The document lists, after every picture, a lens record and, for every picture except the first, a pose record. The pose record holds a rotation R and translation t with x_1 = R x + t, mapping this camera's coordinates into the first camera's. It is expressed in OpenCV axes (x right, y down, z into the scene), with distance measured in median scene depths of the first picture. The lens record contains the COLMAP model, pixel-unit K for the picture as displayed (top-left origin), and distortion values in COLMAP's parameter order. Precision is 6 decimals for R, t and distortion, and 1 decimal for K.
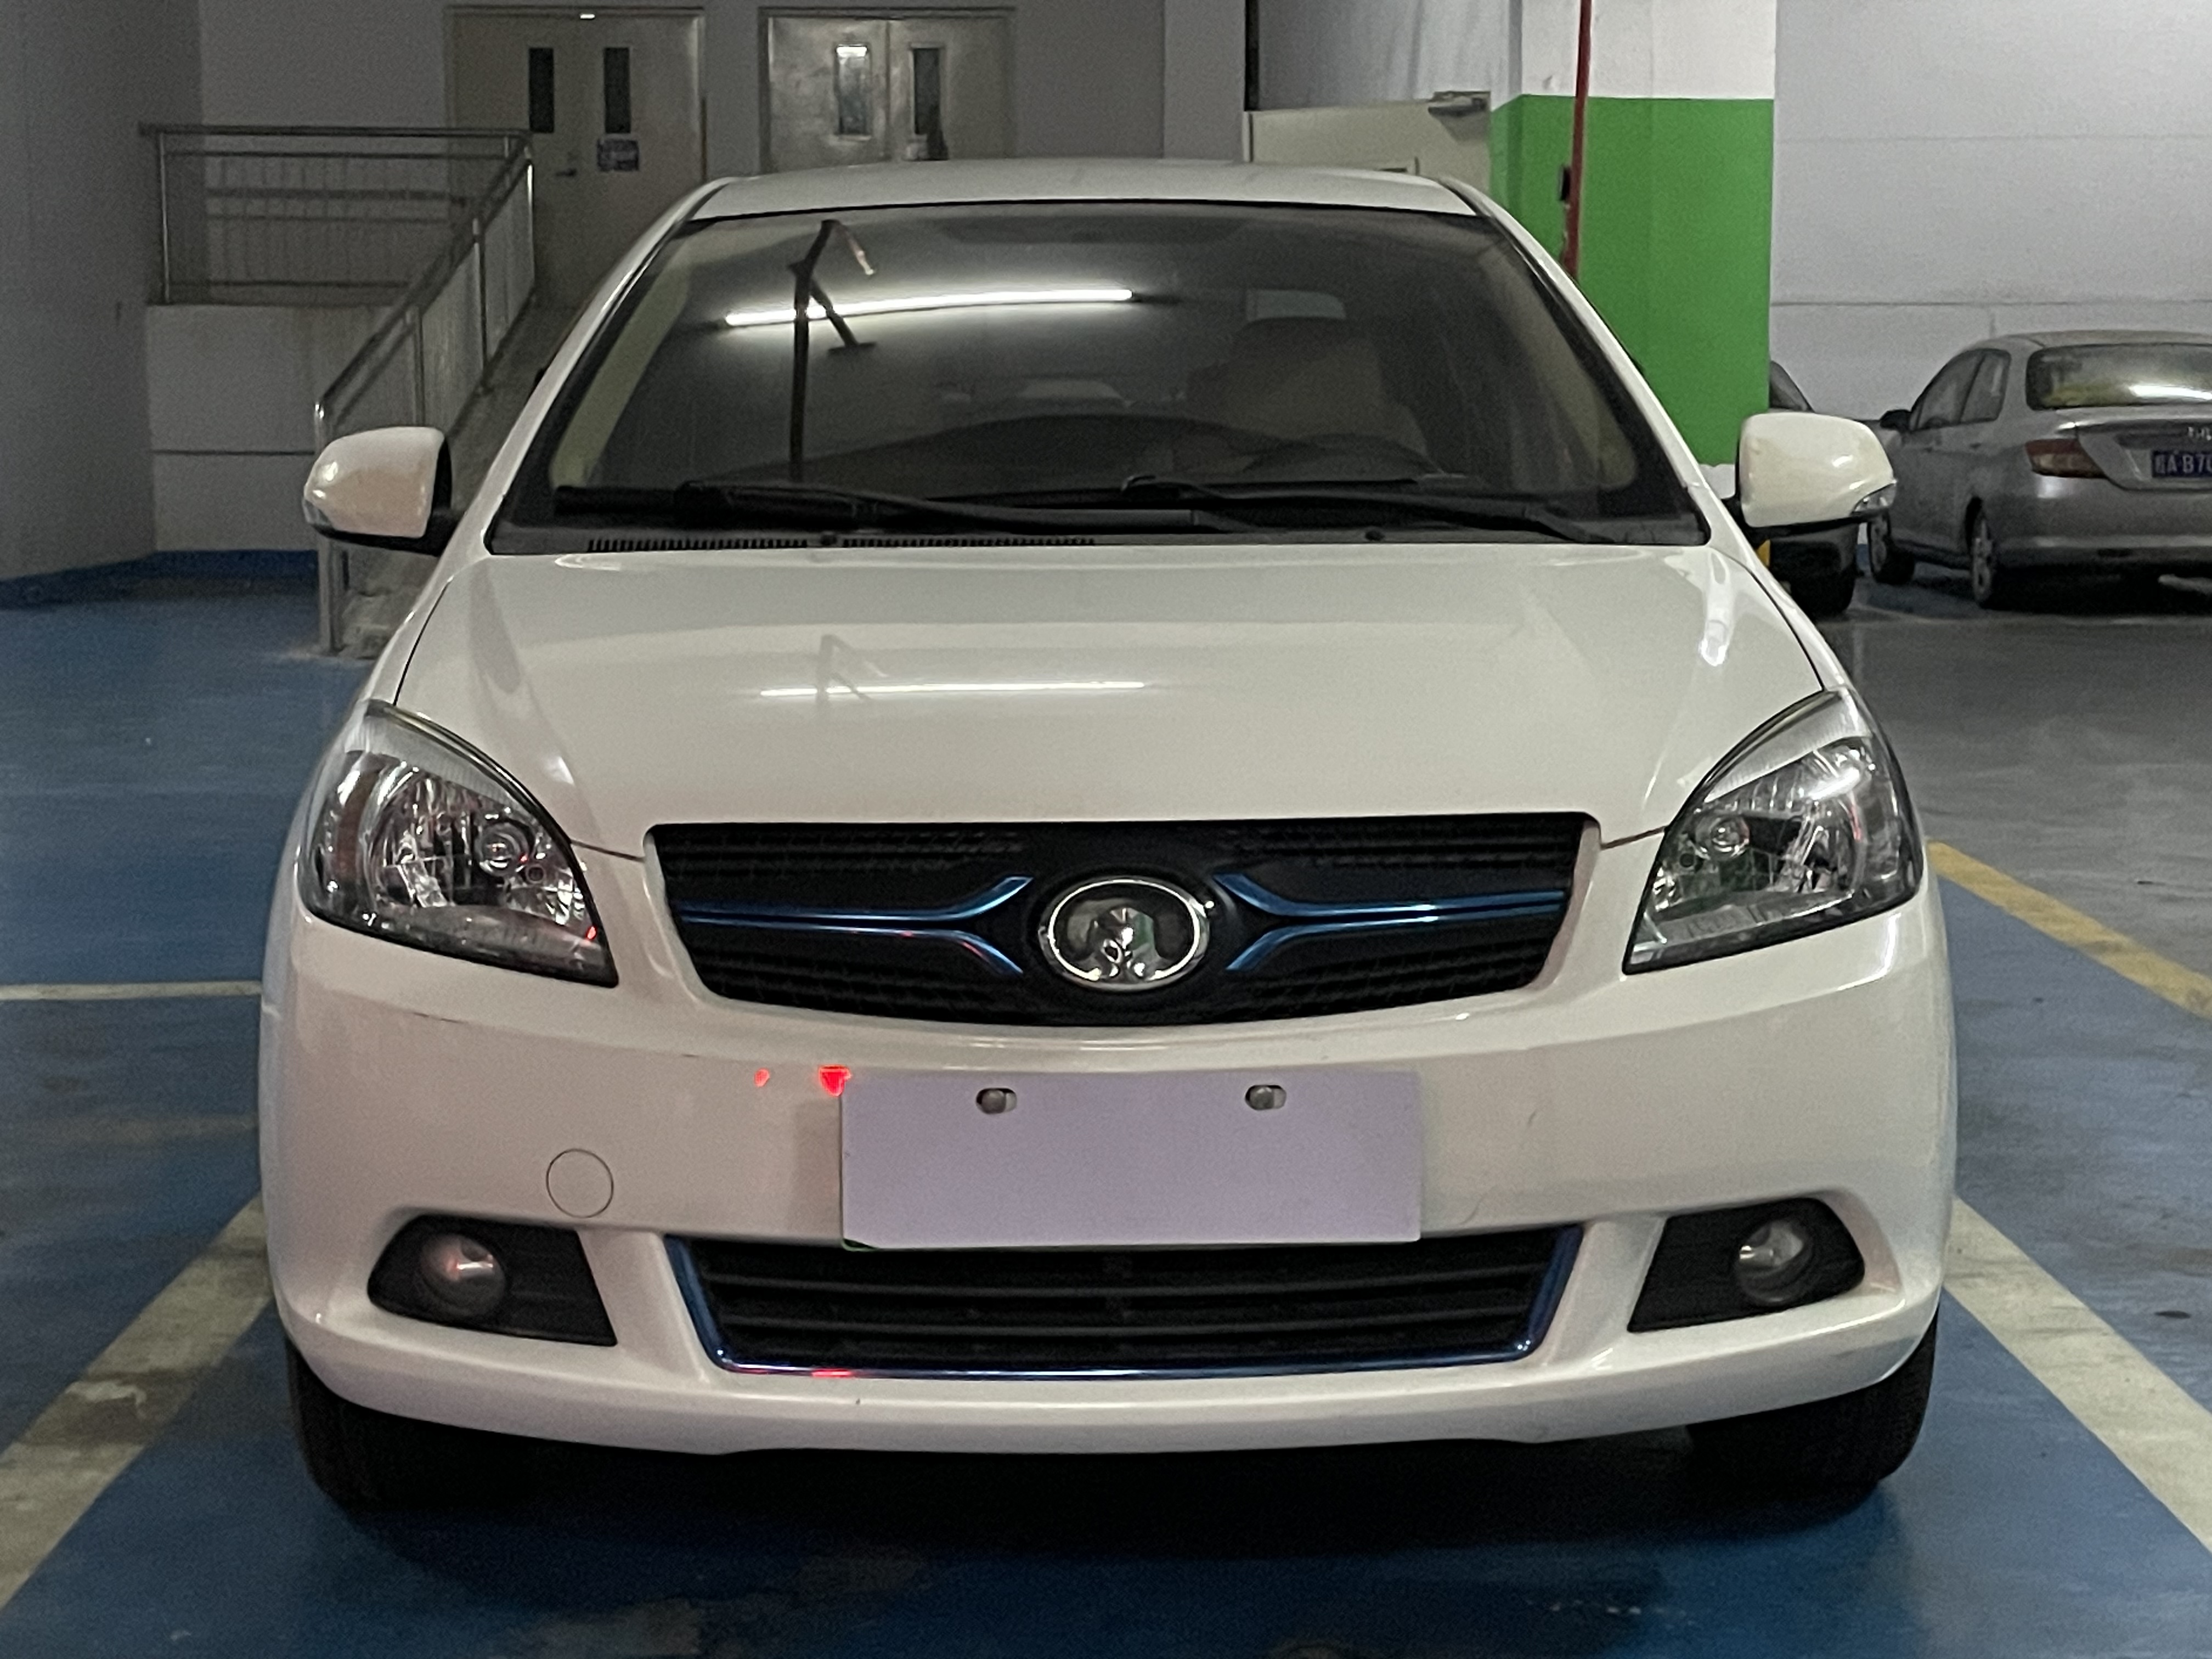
lens RADIAL K [[3508.2, 0, 1106.0], [0, 3508.2, 829.5], [0, 0, 1]] dist [0.225658, 0.025397]
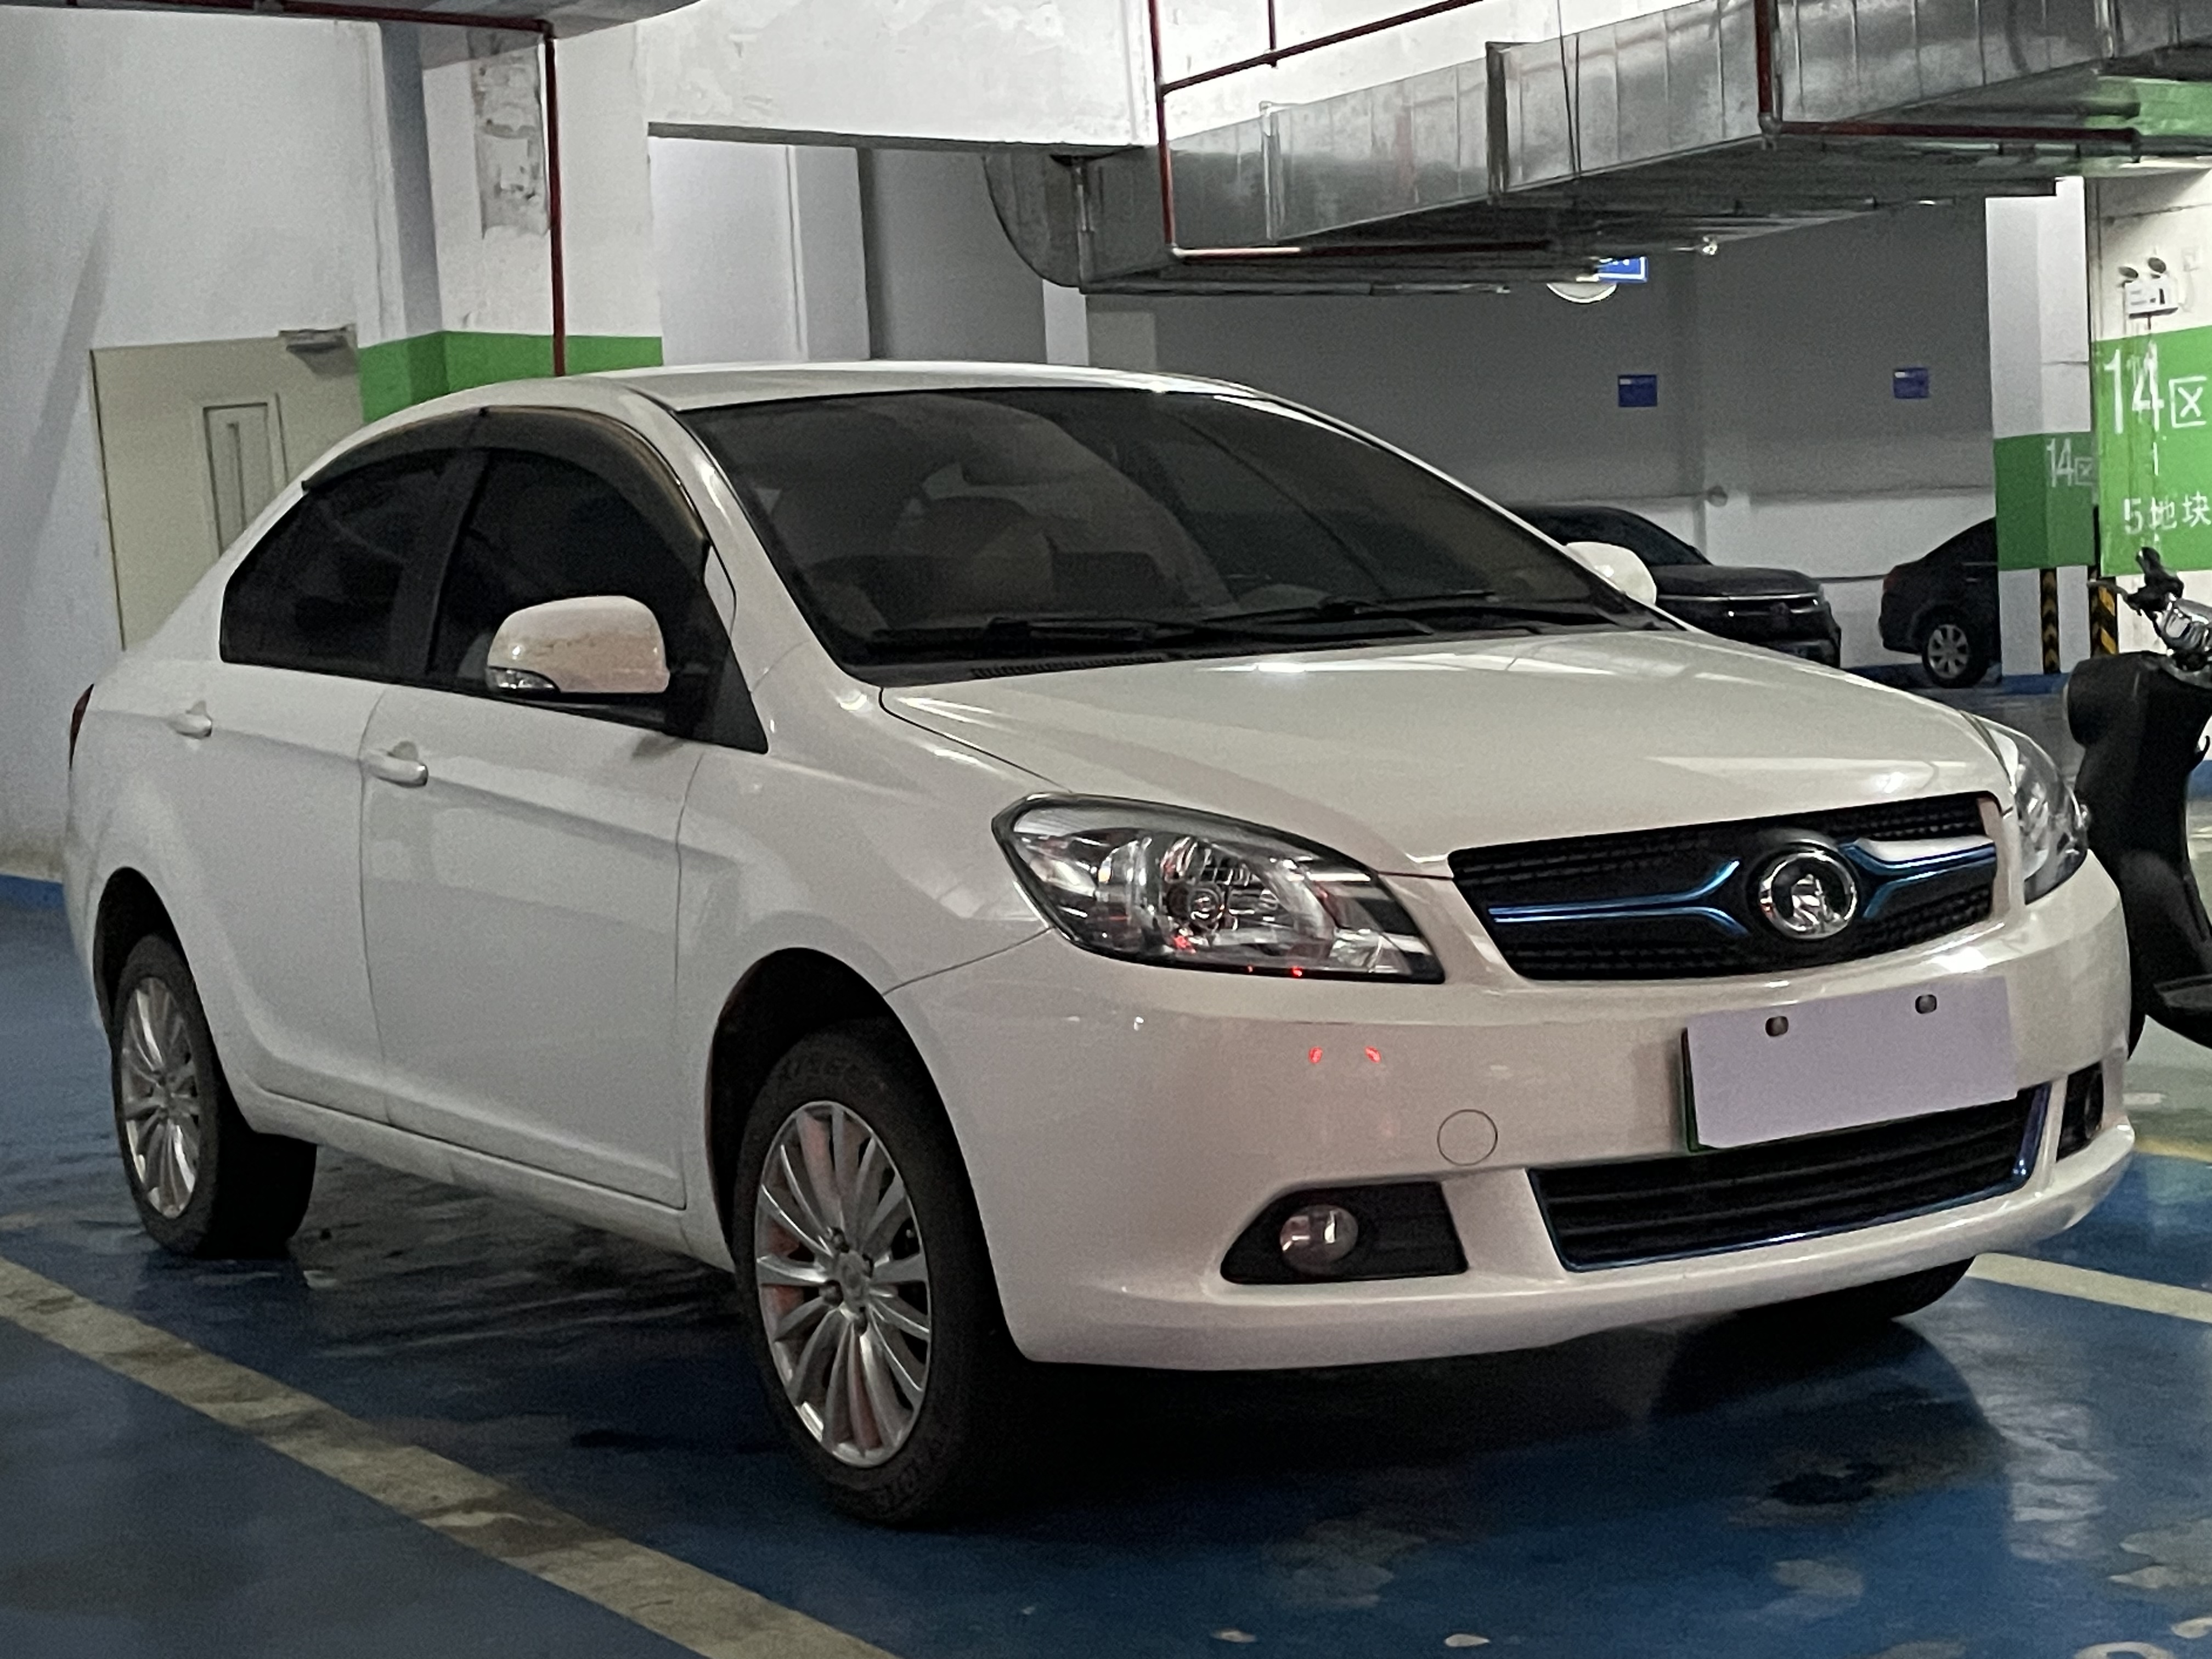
lens RADIAL K [[3567.9, 0, 1106.0], [0, 3567.9, 829.5], [0, 0, 1]] dist [0.123125, -0.112926]
pose [[0.854945, -0.076144, 0.513099, -0.884762], [0.113700, 0.992621, -0.042145, 0.030637], [-0.506104, 0.094371, 0.857294, -0.029222]]
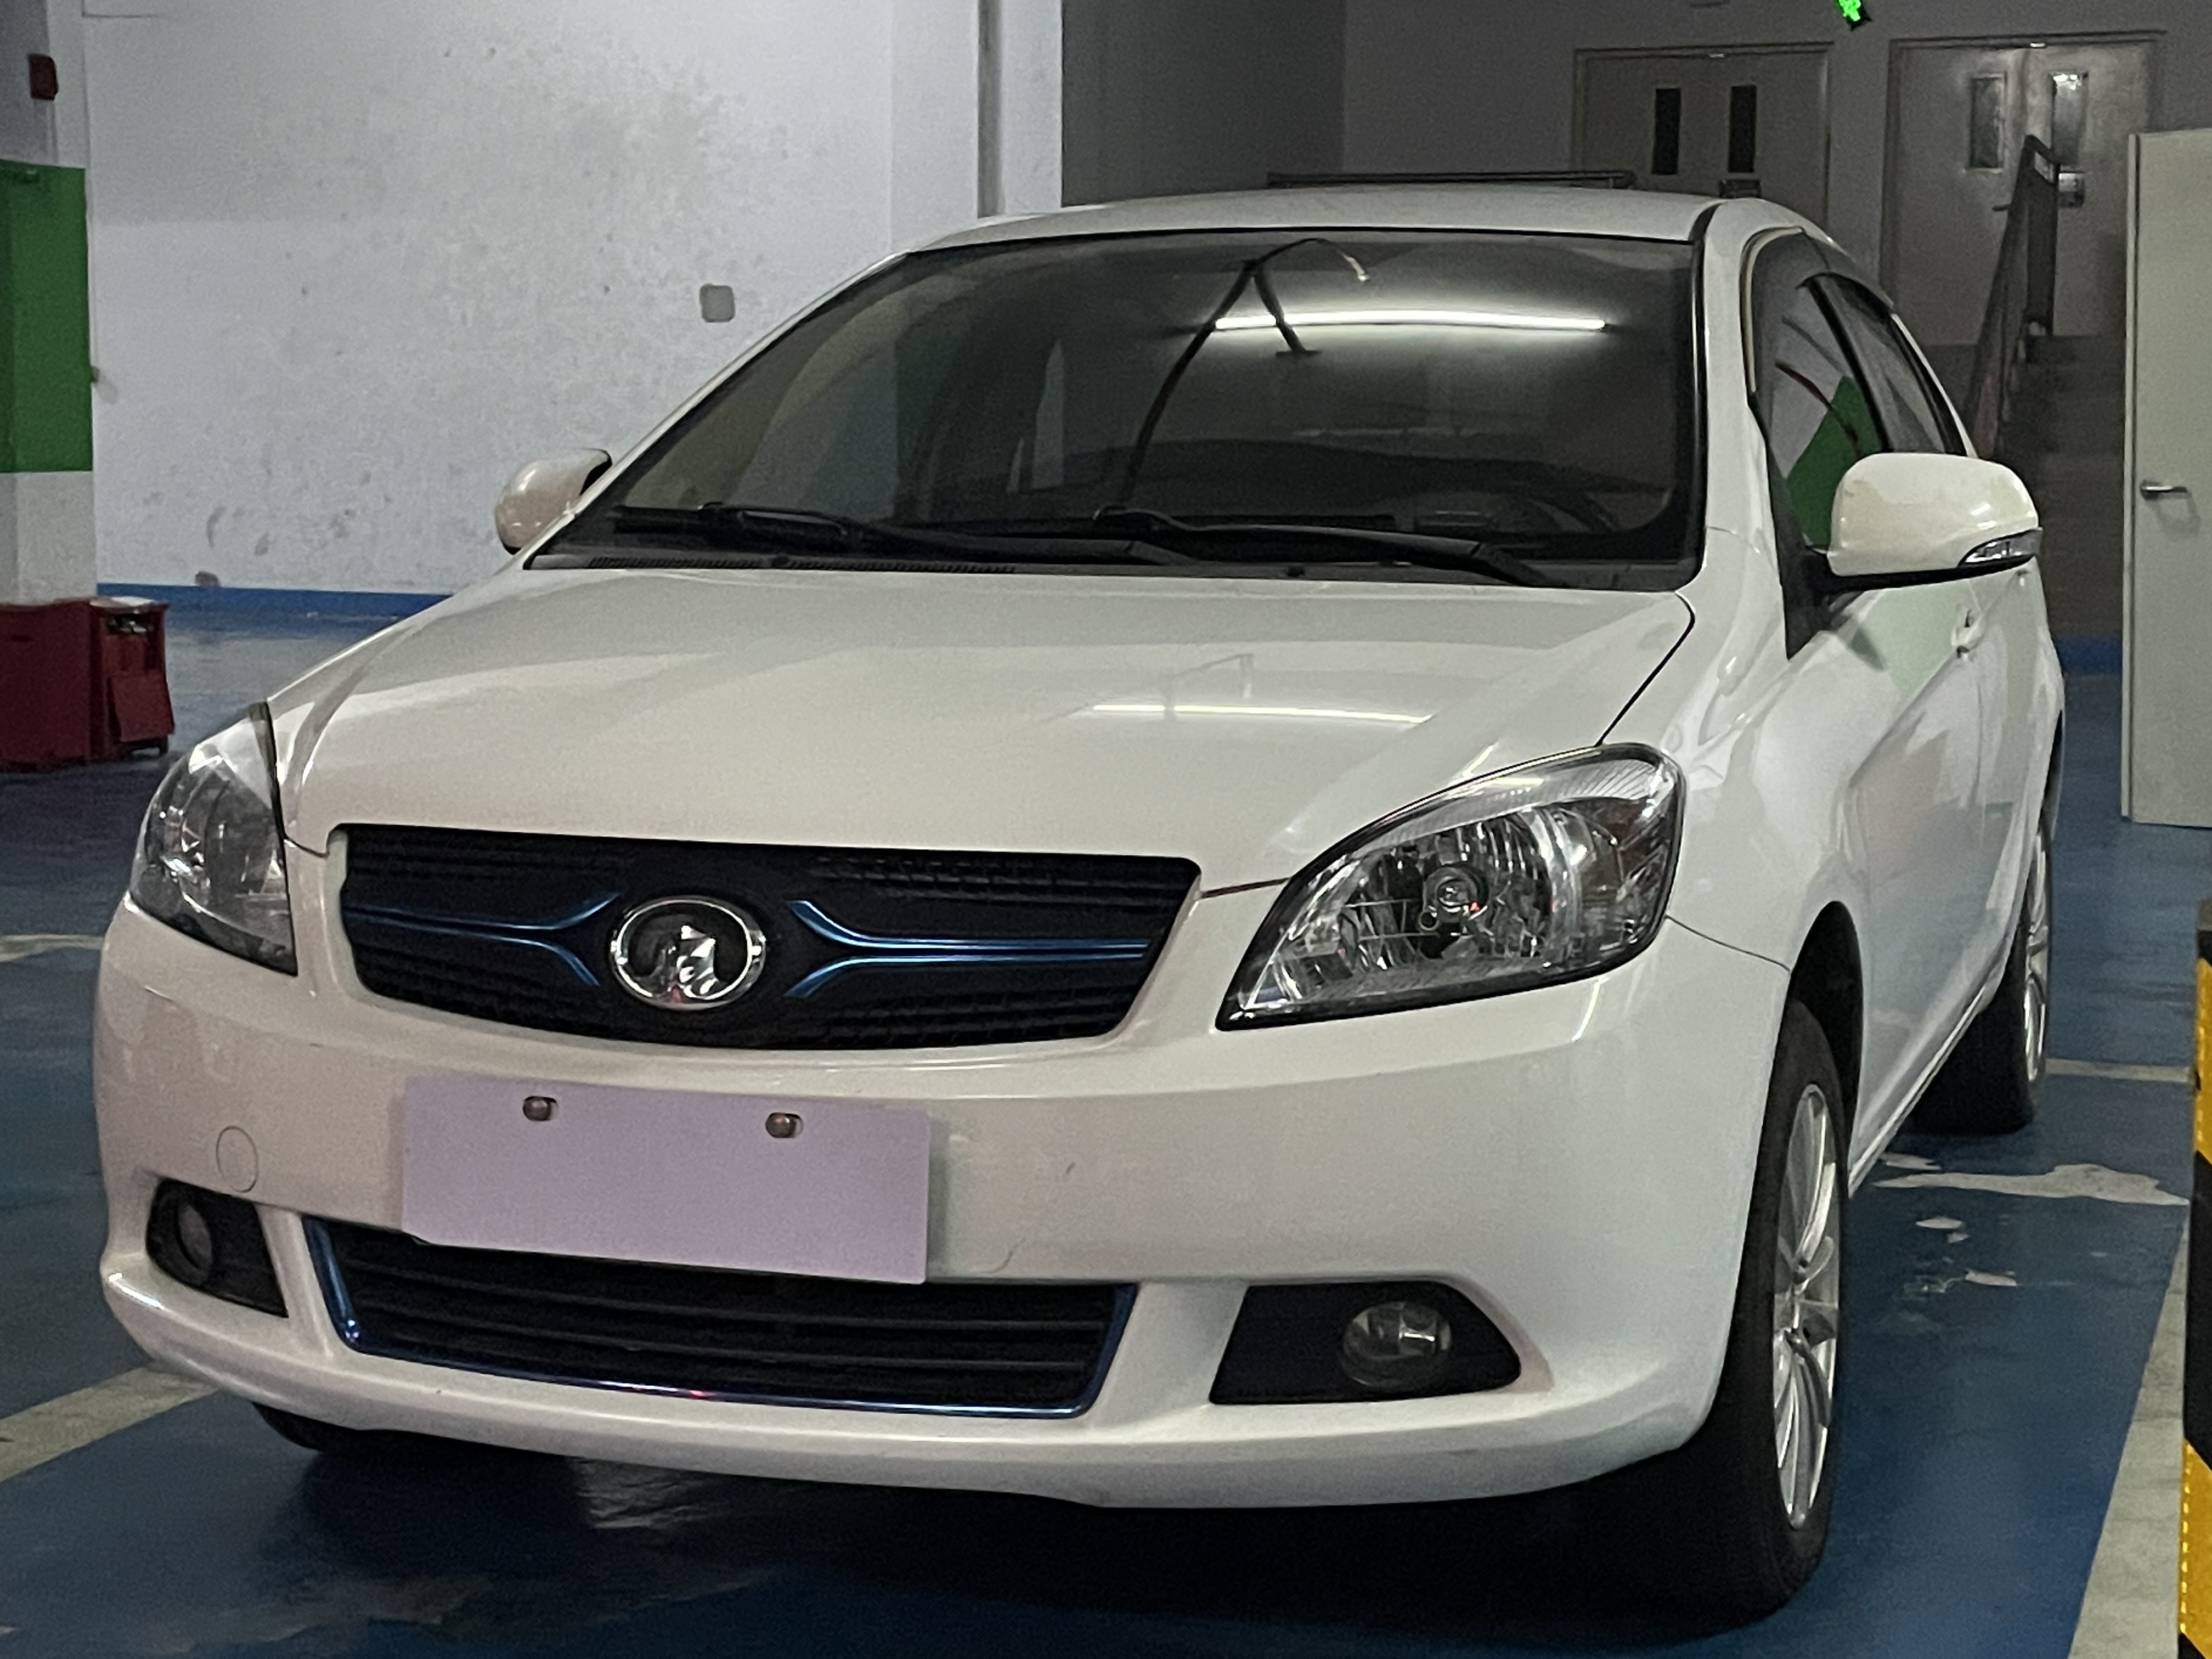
lens RADIAL K [[3590.0, 0, 1102.6], [0, 3590.0, 869.7], [0, 0, 1]] dist [0.043798, -0.057144]
pose [[0.942642, 0.052895, -0.329588, 0.437236], [-0.053730, 0.998534, 0.006582, -0.007018], [0.329453, 0.011504, 0.944102, 0.069594]]
